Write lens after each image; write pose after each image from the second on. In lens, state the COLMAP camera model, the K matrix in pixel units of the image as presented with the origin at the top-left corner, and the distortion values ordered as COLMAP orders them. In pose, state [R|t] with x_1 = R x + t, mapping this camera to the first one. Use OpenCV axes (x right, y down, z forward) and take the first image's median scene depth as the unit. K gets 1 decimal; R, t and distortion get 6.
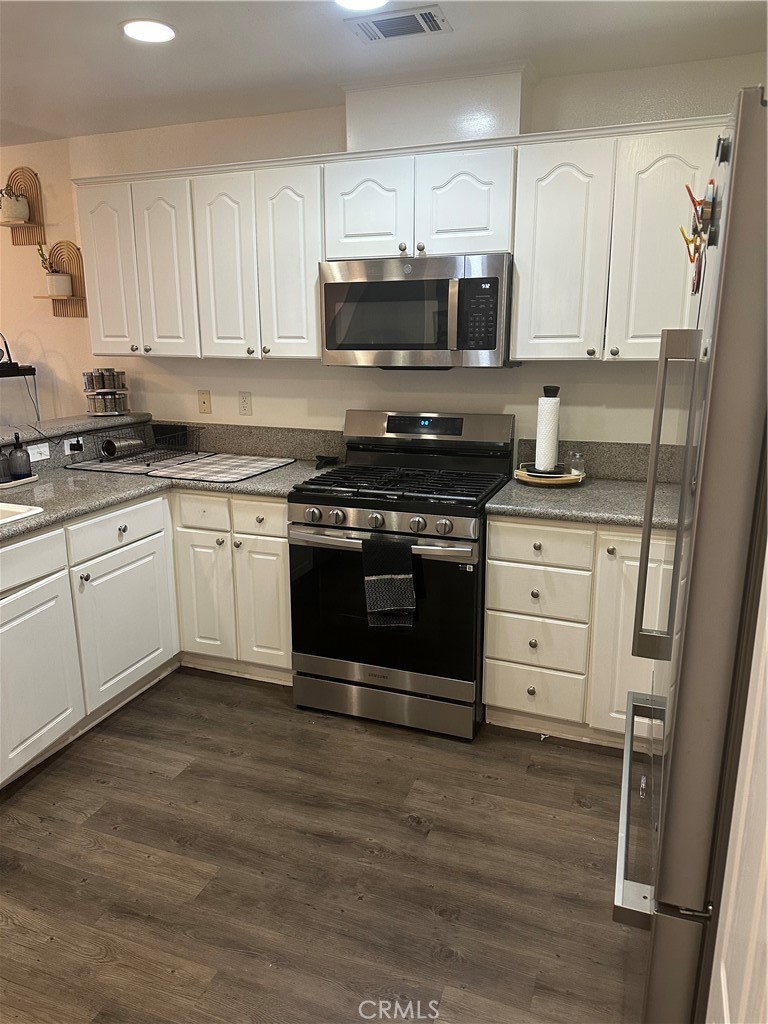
lens RADIAL K [[703.6, 0, 384.0], [0, 703.6, 512.0], [0, 0, 1]] dist [0.037535, -0.003069]
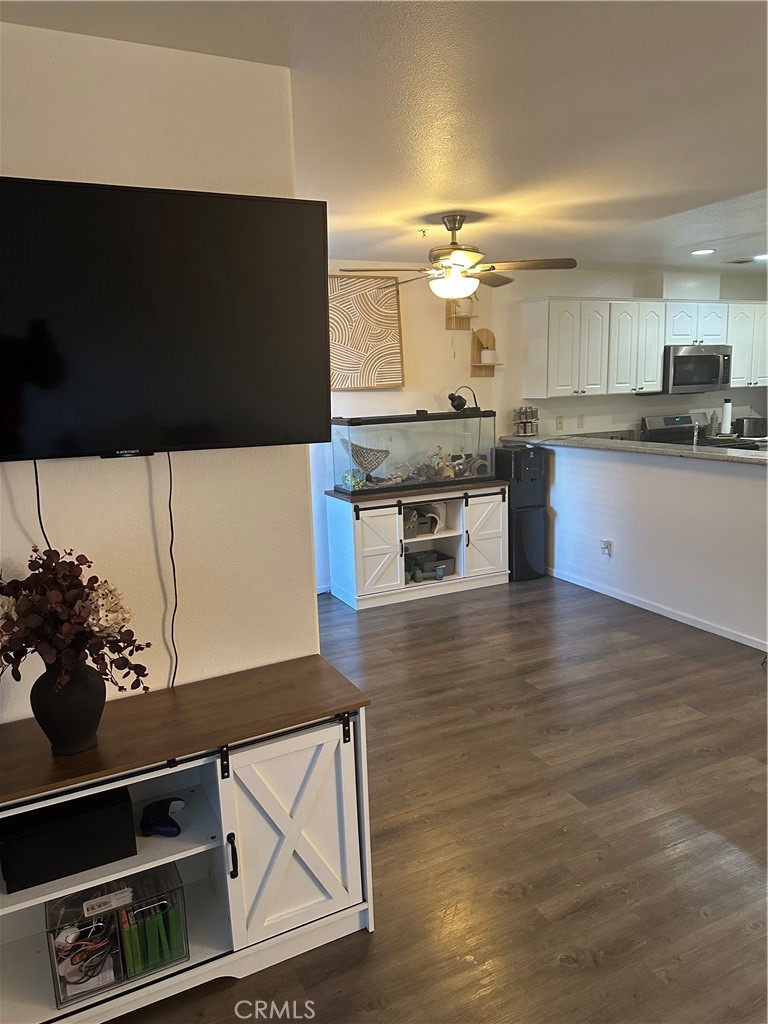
lens RADIAL K [[703.6, 0, 384.0], [0, 703.6, 512.0], [0, 0, 1]] dist [0.037535, -0.003069]
pose [[0.683570, -0.152041, 0.713874, -1.827515], [0.211494, 0.977363, 0.005643, -0.046808], [-0.698572, 0.147122, 0.700252, 0.139751]]
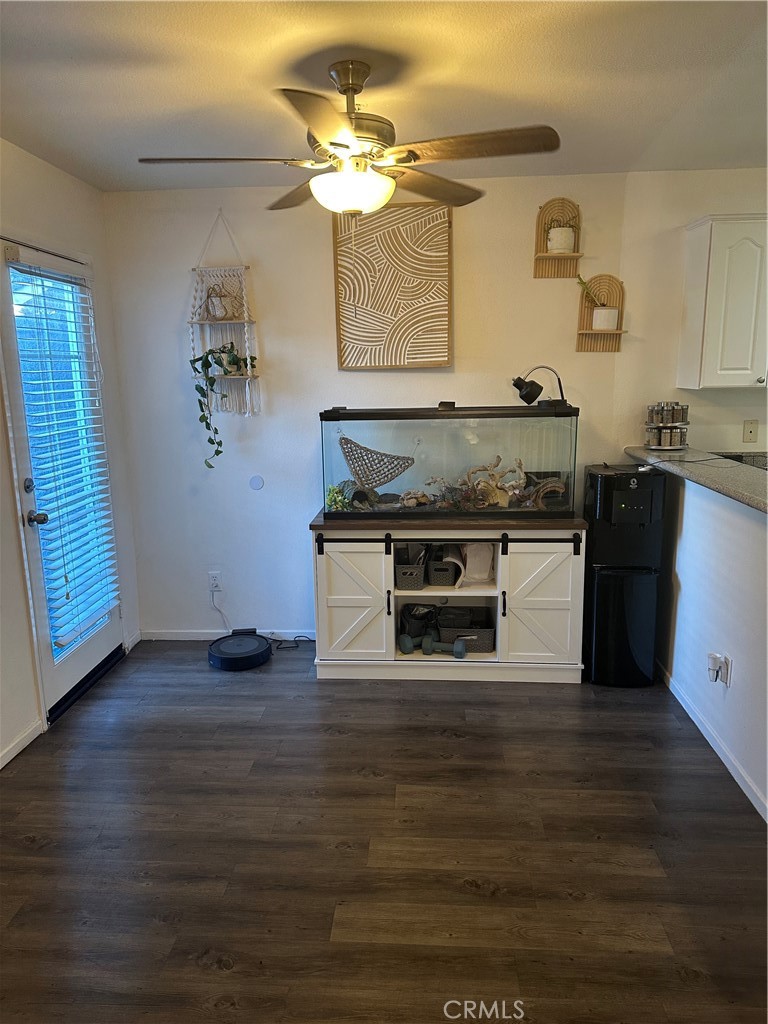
lens RADIAL K [[703.6, 0, 384.0], [0, 703.6, 512.0], [0, 0, 1]] dist [0.037535, -0.003069]
pose [[0.957645, -0.070861, 0.279098, -1.071095], [0.085707, 0.995462, -0.041339, -0.045437], [-0.274902, 0.063509, 0.959373, 0.183060]]
